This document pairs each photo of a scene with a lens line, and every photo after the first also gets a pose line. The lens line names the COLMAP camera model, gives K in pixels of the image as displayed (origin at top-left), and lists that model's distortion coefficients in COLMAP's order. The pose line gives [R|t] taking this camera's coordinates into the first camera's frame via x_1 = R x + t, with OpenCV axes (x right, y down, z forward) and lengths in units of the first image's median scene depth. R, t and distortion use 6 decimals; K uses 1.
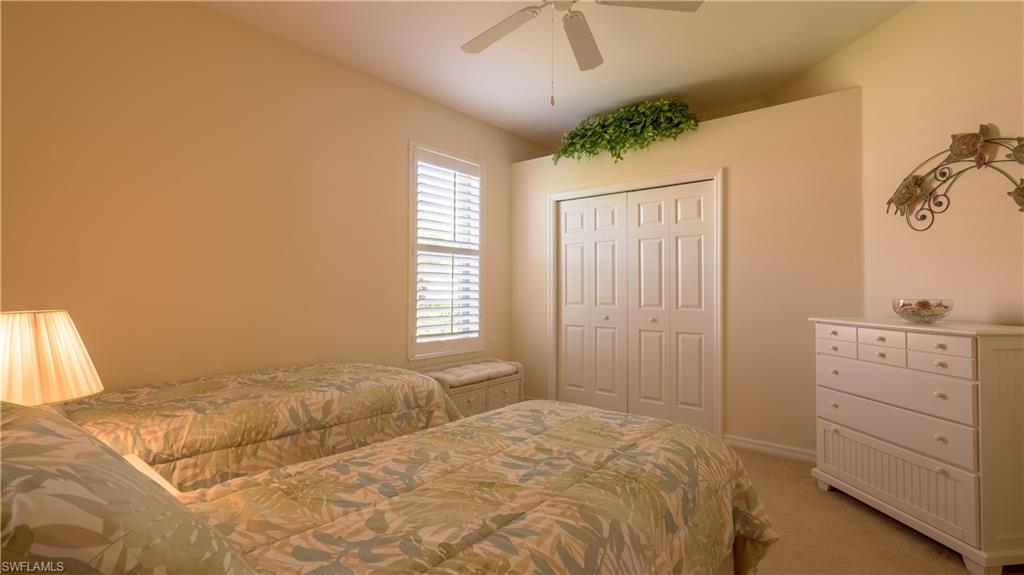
lens RADIAL K [[464.0, 0, 511.3], [0, 464.0, 282.0], [0, 0, 1]] dist [-0.000242, 0.000808]
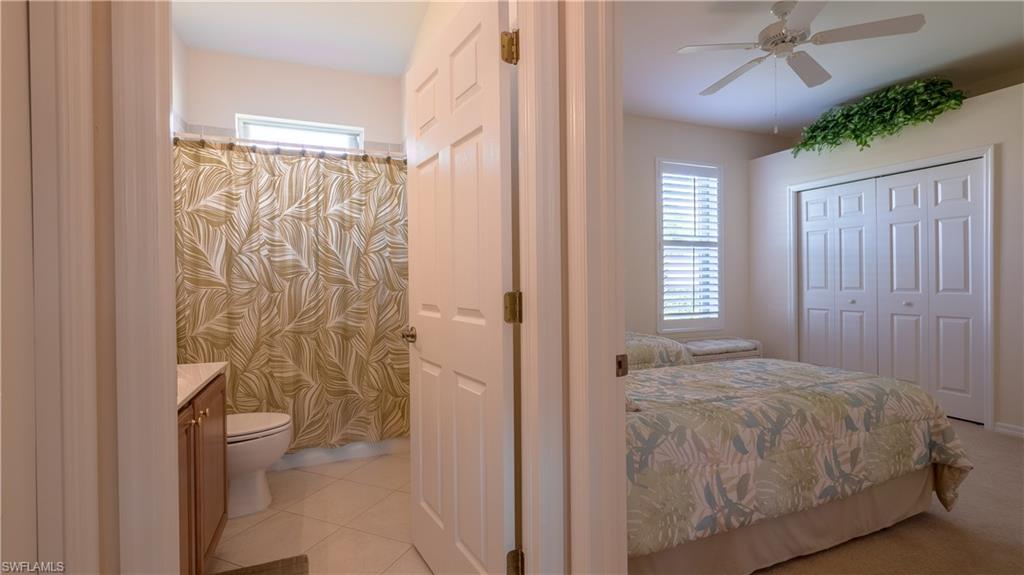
lens RADIAL K [[464.0, 0, 511.3], [0, 464.0, 282.0], [0, 0, 1]] dist [-0.000242, 0.000808]
pose [[0.880334, -0.010254, -0.474244, 0.026962], [0.022096, 0.999568, 0.019403, -0.003569], [0.473840, -0.027560, 0.880180, -0.282419]]
